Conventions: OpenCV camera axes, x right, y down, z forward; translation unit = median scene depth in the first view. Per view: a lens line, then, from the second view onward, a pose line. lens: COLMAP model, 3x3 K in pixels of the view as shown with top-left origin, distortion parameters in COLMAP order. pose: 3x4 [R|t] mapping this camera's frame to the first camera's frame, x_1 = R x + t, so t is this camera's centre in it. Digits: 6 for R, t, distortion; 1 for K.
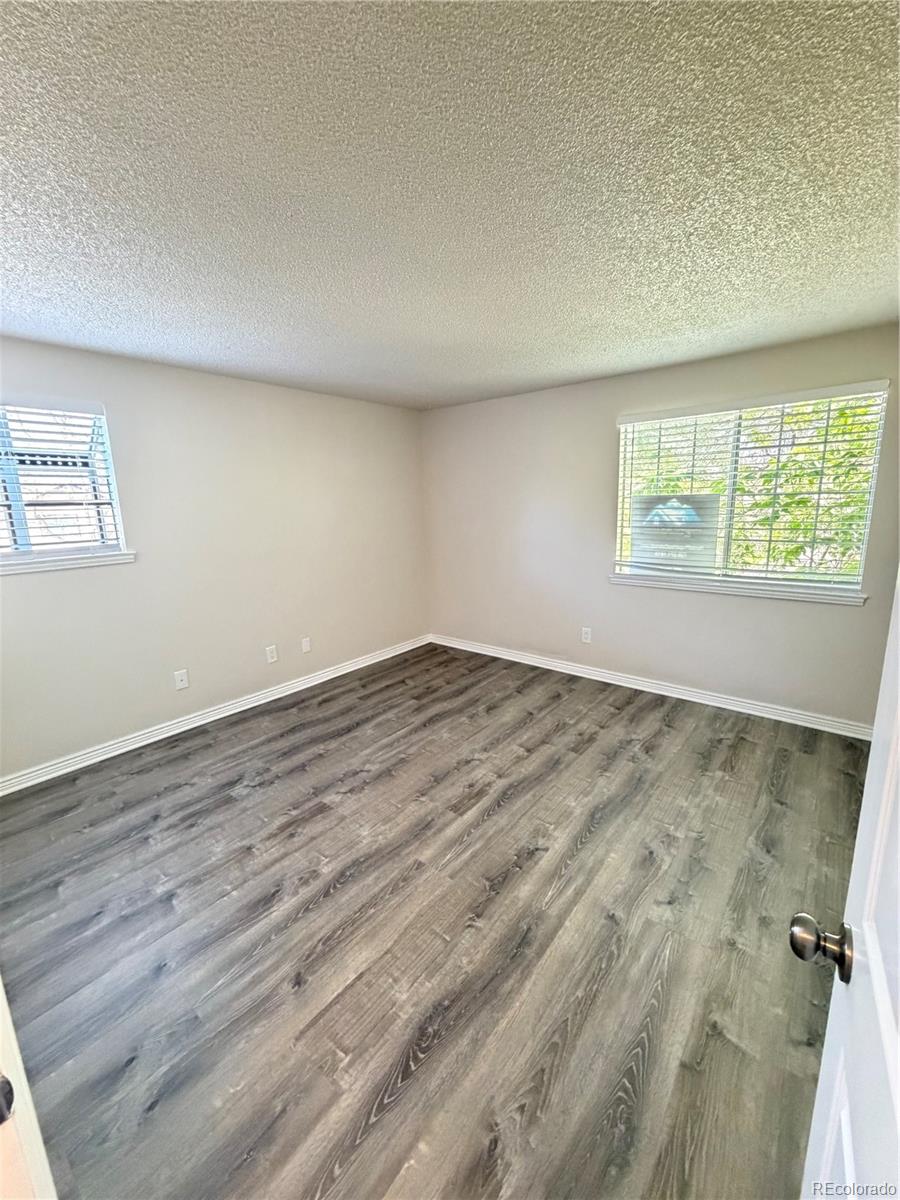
lens RADIAL K [[479.4, 0, 460.5], [0, 479.4, 600.4], [0, 0, 1]] dist [0.001298, -0.000137]
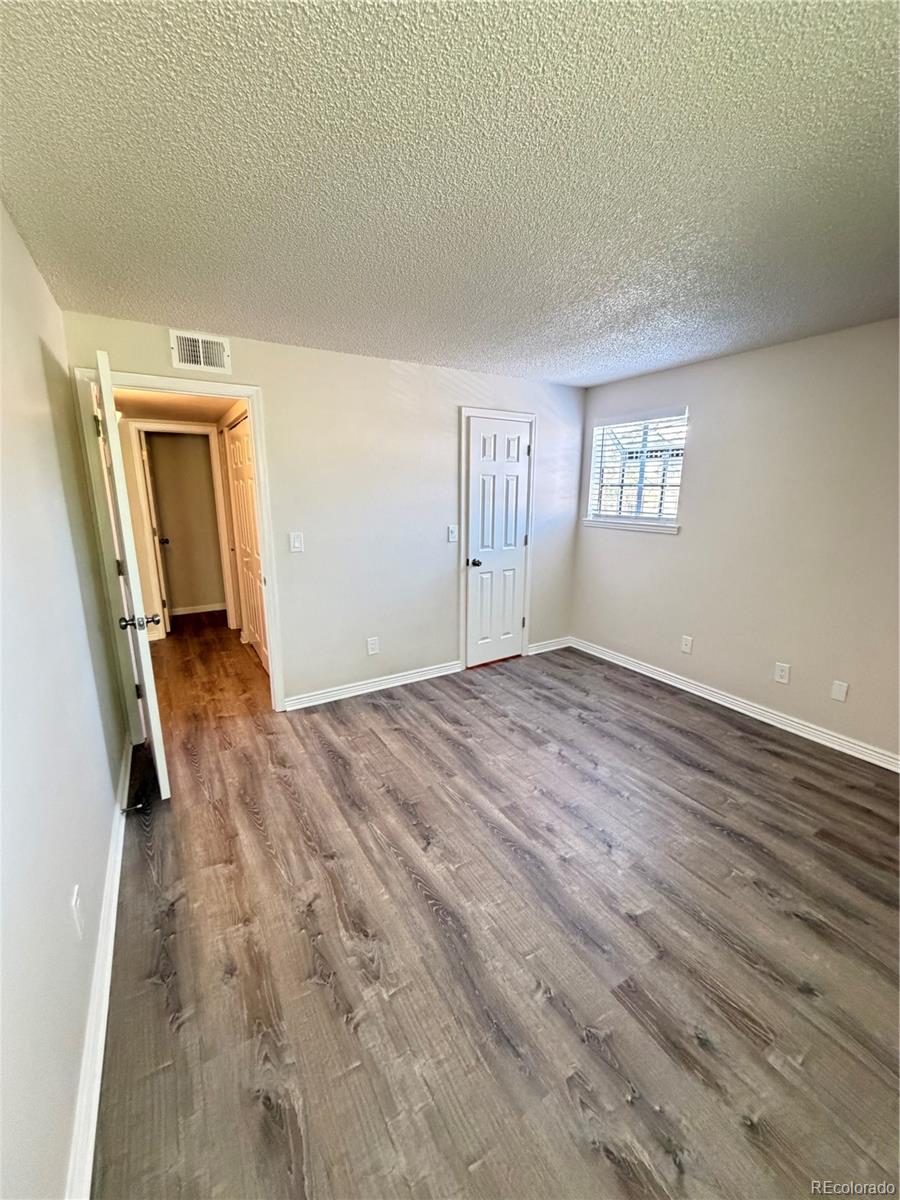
lens RADIAL K [[479.4, 0, 442.4], [0, 479.4, 600.7], [0, 0, 1]] dist [0.001298, -0.000137]
pose [[-0.358126, 0.240274, -0.902227, 0.792426], [-0.183381, 0.929397, 0.320300, -0.239258], [0.915488, 0.280159, -0.288780, 0.995880]]
